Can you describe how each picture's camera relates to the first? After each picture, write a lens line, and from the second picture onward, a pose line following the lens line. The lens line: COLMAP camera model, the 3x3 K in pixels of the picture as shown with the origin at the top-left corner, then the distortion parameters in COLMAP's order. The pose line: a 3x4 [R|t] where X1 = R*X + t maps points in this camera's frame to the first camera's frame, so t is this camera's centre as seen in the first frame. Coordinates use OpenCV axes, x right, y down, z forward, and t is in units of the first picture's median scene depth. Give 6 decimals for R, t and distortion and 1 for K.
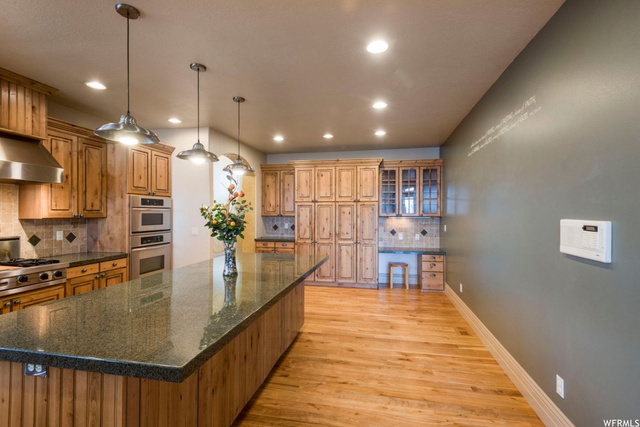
lens RADIAL K [[299.3, 0, 318.2], [0, 299.3, 210.7], [0, 0, 1]] dist [0.004355, -0.001484]
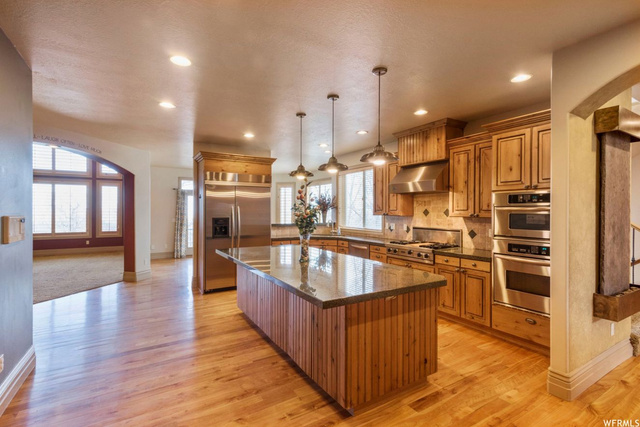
lens RADIAL K [[299.3, 0, 321.6], [0, 299.3, 211.6], [0, 0, 1]] dist [0.004355, -0.001484]
pose [[-0.718681, -0.004372, -0.695326, 0.326492], [-0.002179, 0.999989, -0.004035, 0.007279], [0.695337, -0.001385, -0.718683, 1.191564]]
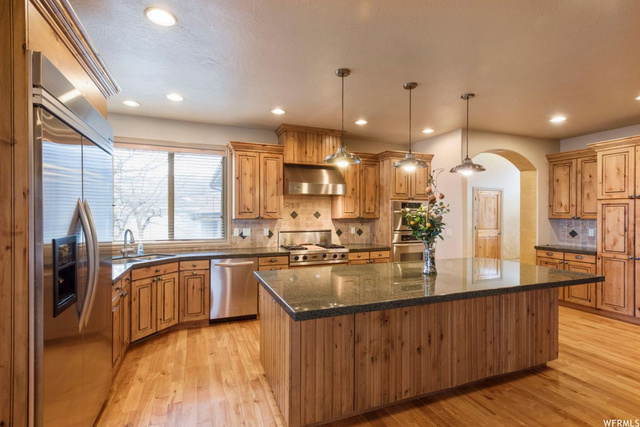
lens RADIAL K [[299.3, 0, 317.9], [0, 299.3, 215.7], [0, 0, 1]] dist [0.004355, -0.001484]
pose [[0.547410, 0.002434, -0.836861, 0.224044], [0.005597, 0.999963, 0.006569, 0.001126], [0.836846, -0.008280, 0.547376, 0.058364]]
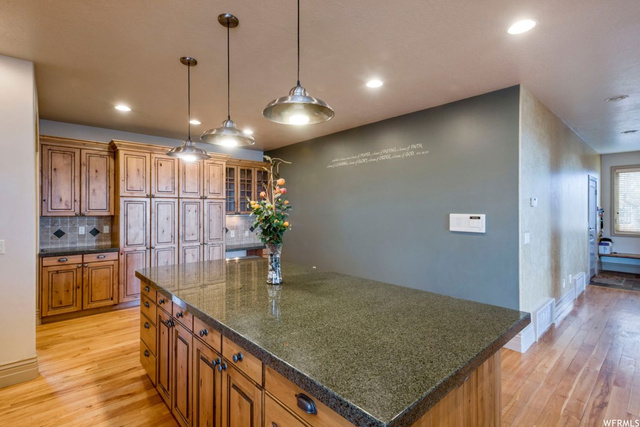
lens RADIAL K [[299.3, 0, 322.9], [0, 299.3, 209.2], [0, 0, 1]] dist [0.004355, -0.001484]
pose [[0.587418, 0.000289, 0.809284, -0.534353], [-0.002600, 0.999995, 0.001531, -0.000811], [-0.809280, -0.003004, 0.587416, 0.232545]]
